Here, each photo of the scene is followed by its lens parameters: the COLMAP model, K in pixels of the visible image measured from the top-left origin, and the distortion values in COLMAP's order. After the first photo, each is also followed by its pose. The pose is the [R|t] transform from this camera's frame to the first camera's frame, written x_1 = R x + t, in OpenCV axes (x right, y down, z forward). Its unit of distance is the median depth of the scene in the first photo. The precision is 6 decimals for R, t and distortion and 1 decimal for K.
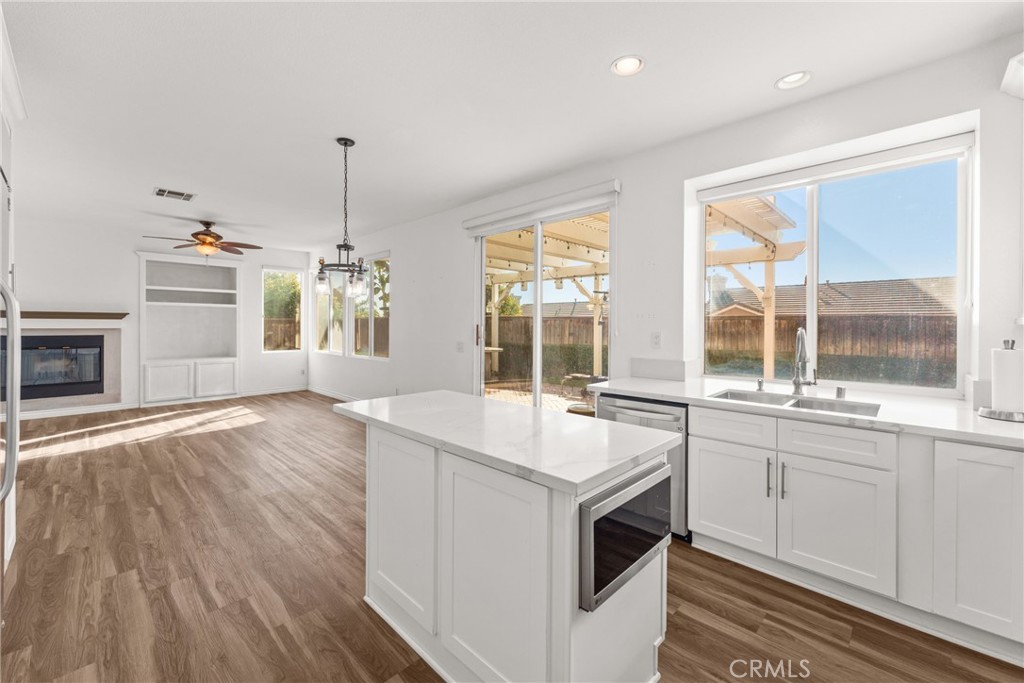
lens RADIAL K [[420.7, 0, 510.5], [0, 420.7, 323.8], [0, 0, 1]] dist [0.000817, -0.000013]
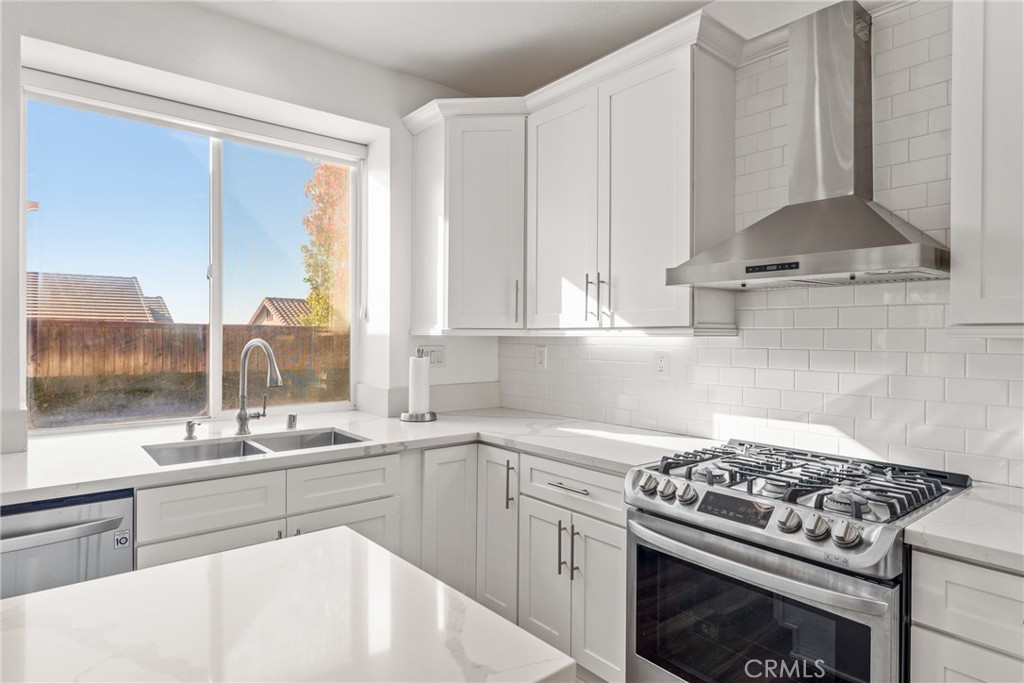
lens RADIAL K [[567.3, 0, 512.0], [0, 567.3, 341.5], [0, 0, 1]] dist [-0.001475, -0.000366]
pose [[0.102669, -0.010507, 0.994660, -0.208750], [-0.006295, 0.999917, 0.011212, -0.000039], [-0.994696, -0.007413, 0.102595, 0.443266]]
